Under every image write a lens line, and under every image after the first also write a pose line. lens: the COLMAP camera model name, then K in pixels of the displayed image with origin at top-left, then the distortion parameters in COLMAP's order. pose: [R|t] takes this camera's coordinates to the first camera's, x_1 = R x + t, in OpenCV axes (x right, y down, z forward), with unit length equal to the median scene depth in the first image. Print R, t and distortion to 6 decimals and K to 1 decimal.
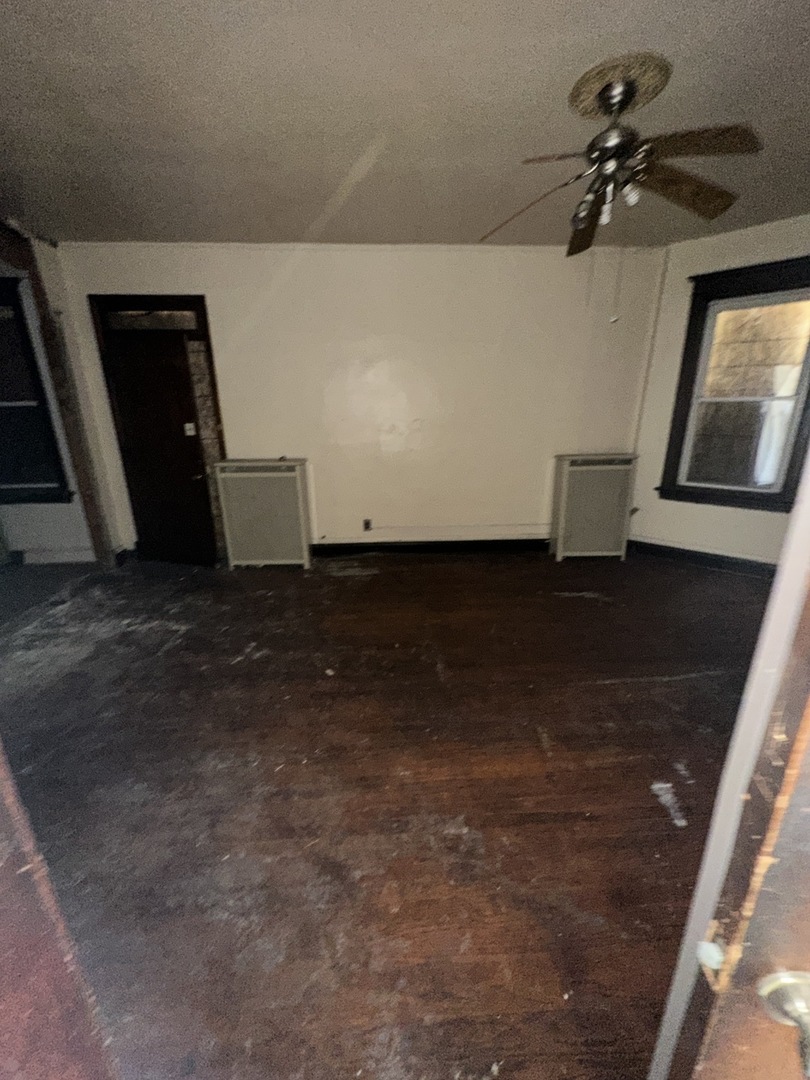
lens RADIAL K [[429.3, 0, 405.0], [0, 429.3, 540.0], [0, 0, 1]] dist [0.001134, 0.000179]
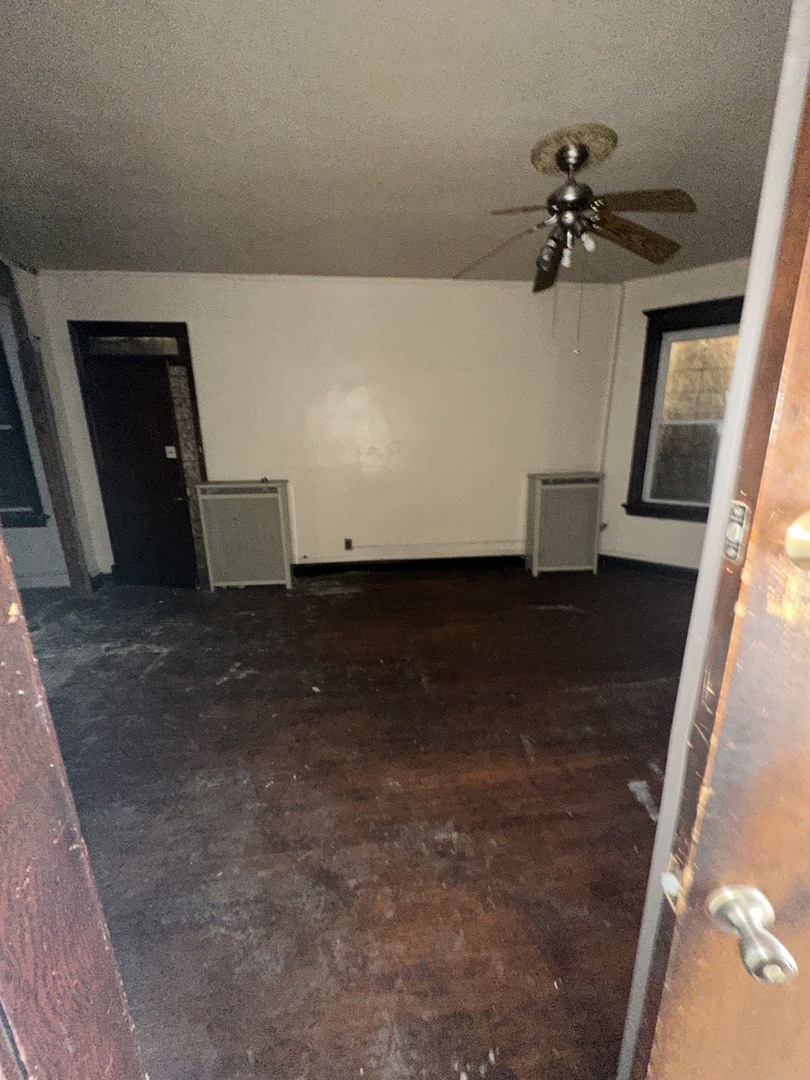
lens RADIAL K [[429.3, 0, 405.0], [0, 429.3, 540.0], [0, 0, 1]] dist [0.001134, 0.000179]
pose [[0.998440, -0.016134, 0.053462, -0.013443], [0.018610, 0.998761, -0.046151, 0.006682], [-0.052651, 0.047073, 0.997503, -0.033892]]
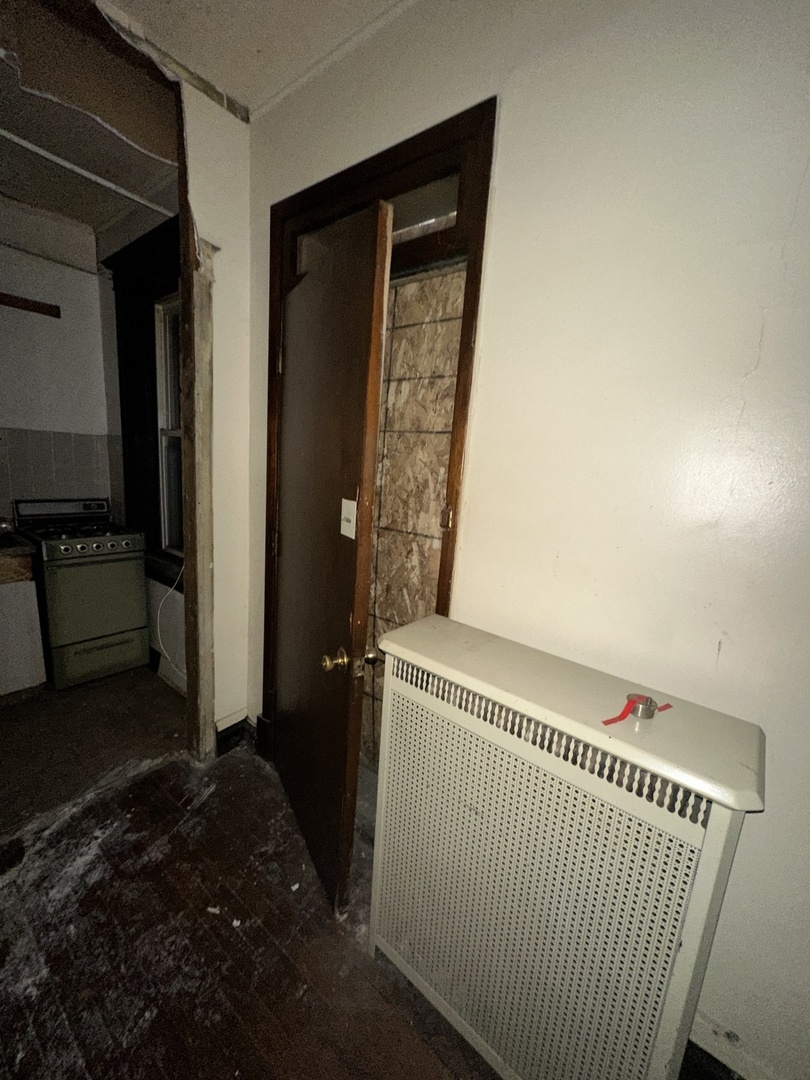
lens RADIAL K [[429.3, 0, 405.0], [0, 429.3, 540.0], [0, 0, 1]] dist [0.001134, 0.000179]
pose [[0.743332, 0.186145, -0.642501, -0.355725], [-0.272905, 0.961321, -0.037220, -0.328192], [0.610721, 0.203009, 0.765381, 1.063872]]
